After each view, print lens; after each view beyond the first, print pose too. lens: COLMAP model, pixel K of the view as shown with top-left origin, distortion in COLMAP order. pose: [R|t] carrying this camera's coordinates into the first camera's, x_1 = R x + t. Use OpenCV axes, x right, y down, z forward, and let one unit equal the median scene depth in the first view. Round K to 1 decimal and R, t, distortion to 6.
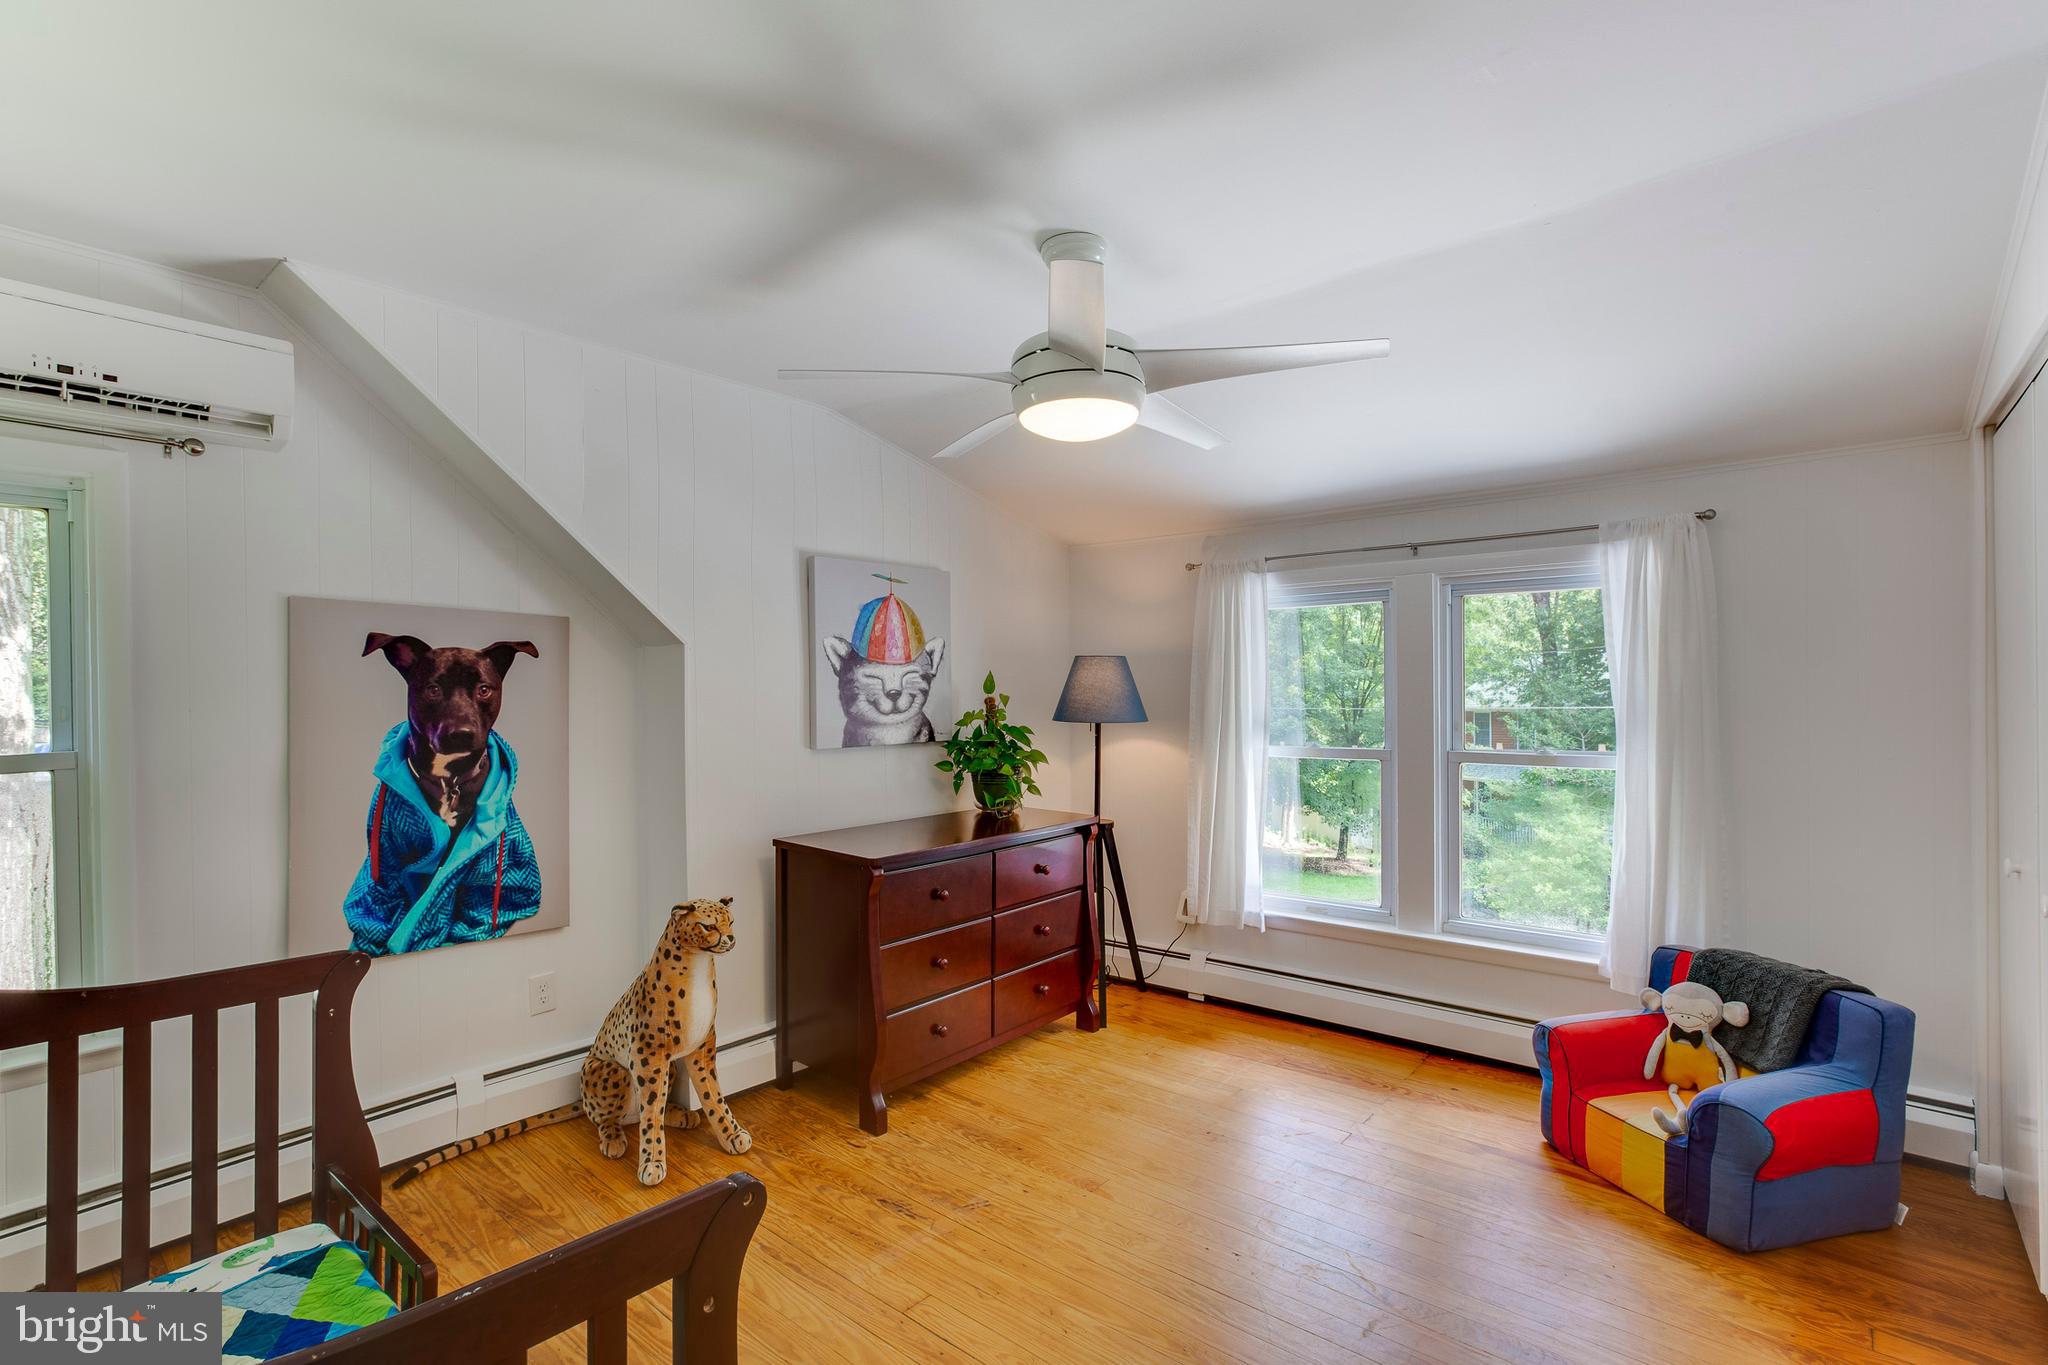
lens RADIAL K [[945.0, 0, 1032.6], [0, 945.0, 688.5], [0, 0, 1]] dist [-0.001746, 0.000359]
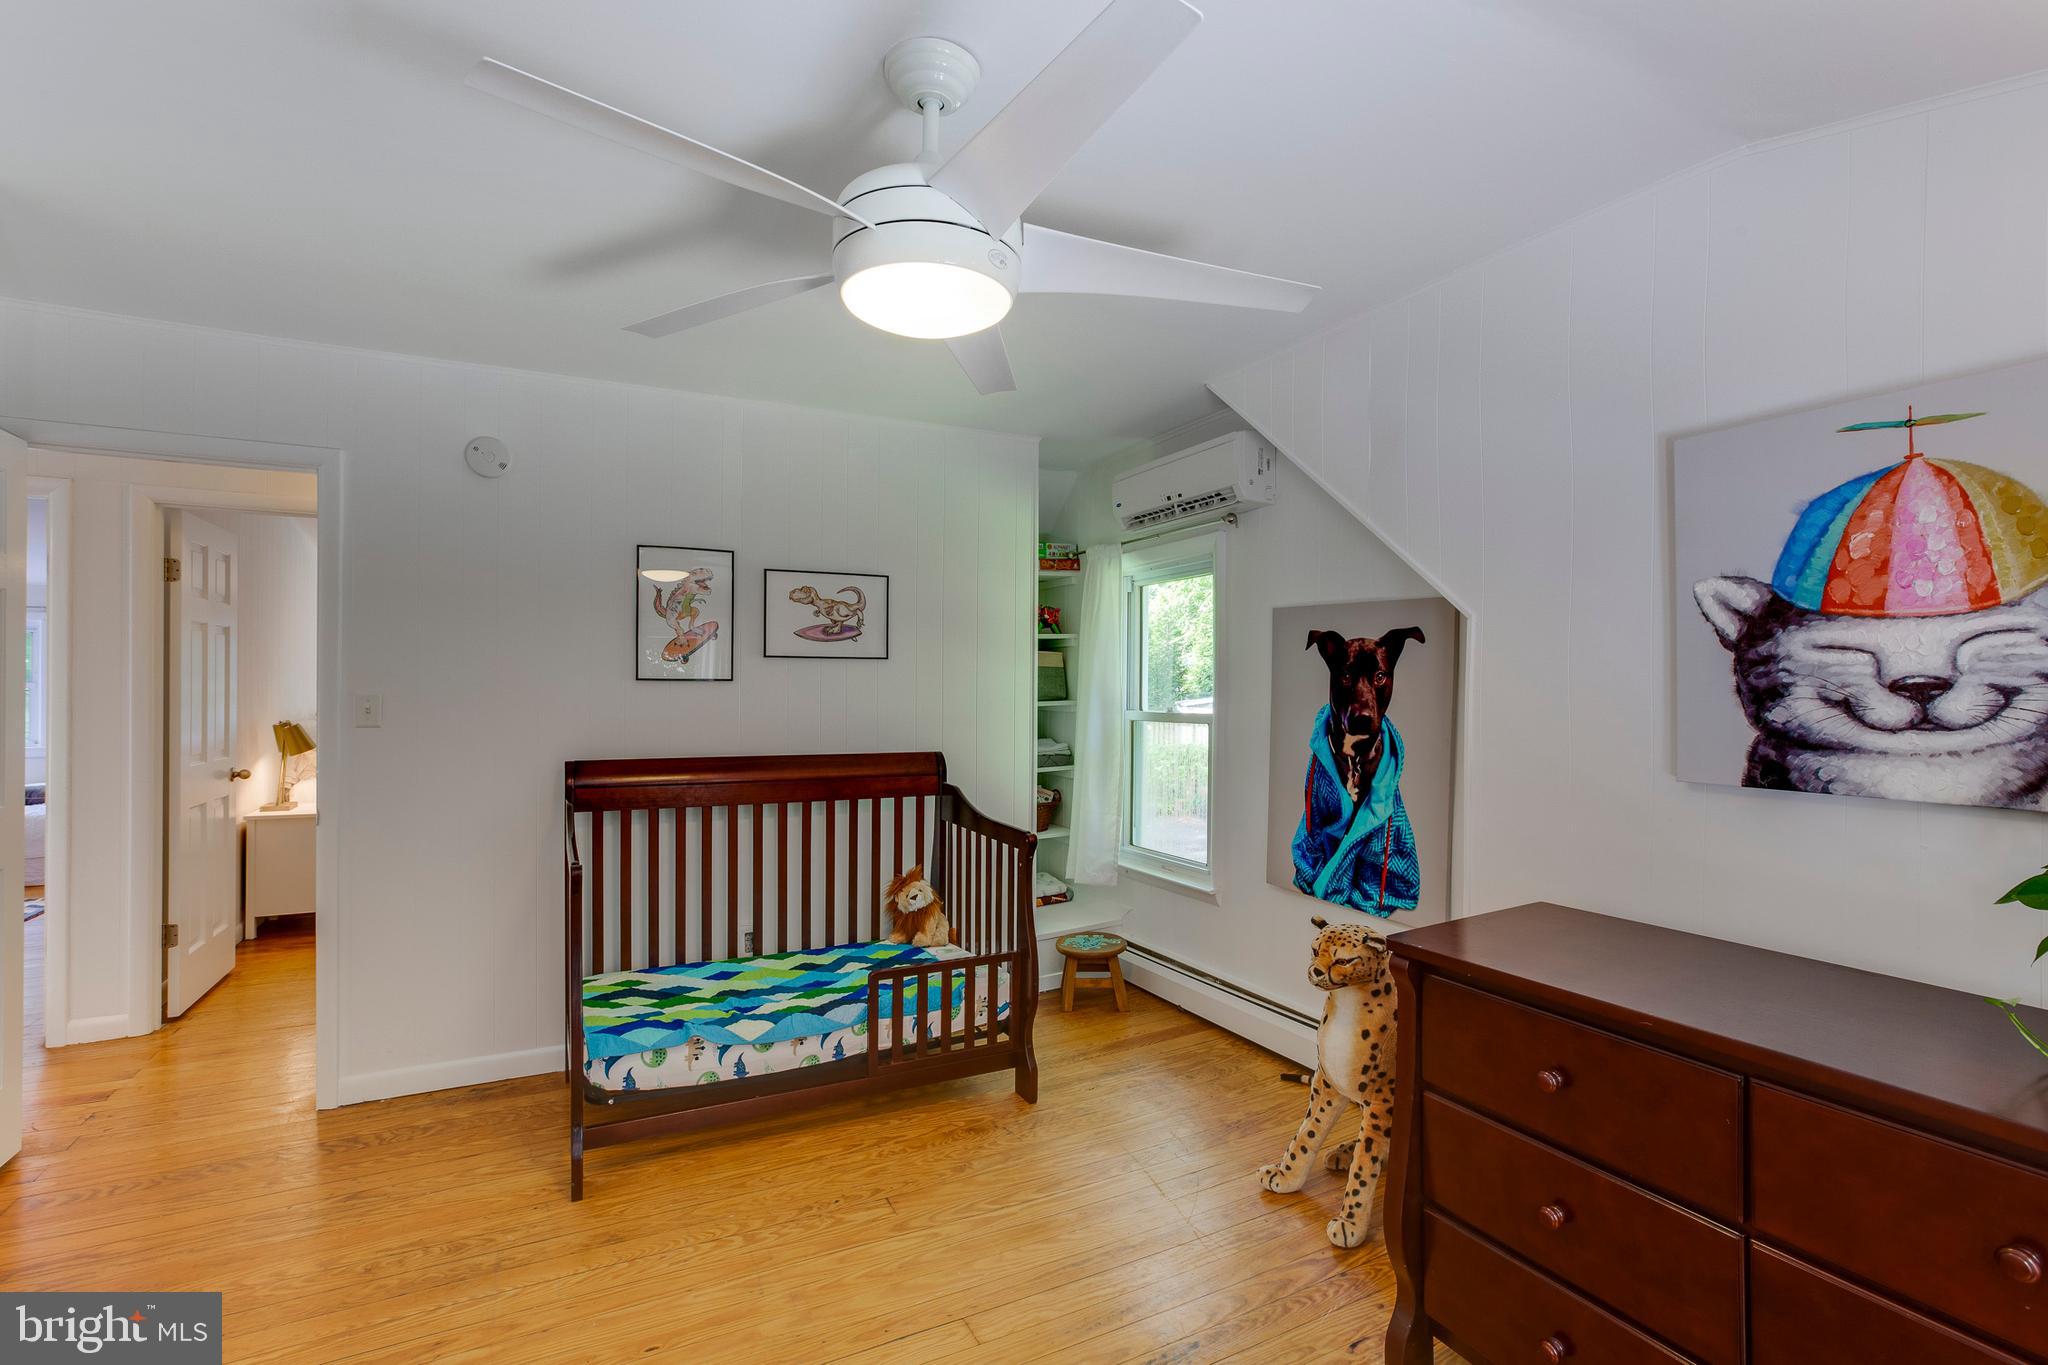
lens RADIAL K [[945.0, 0, 1031.0], [0, 945.0, 681.5], [0, 0, 1]] dist [-0.001746, 0.000359]
pose [[-0.369970, 0.007048, -0.929017, 0.531223], [0.007181, 0.999963, 0.004727, -0.001155], [0.929016, -0.004922, -0.370007, 1.028165]]
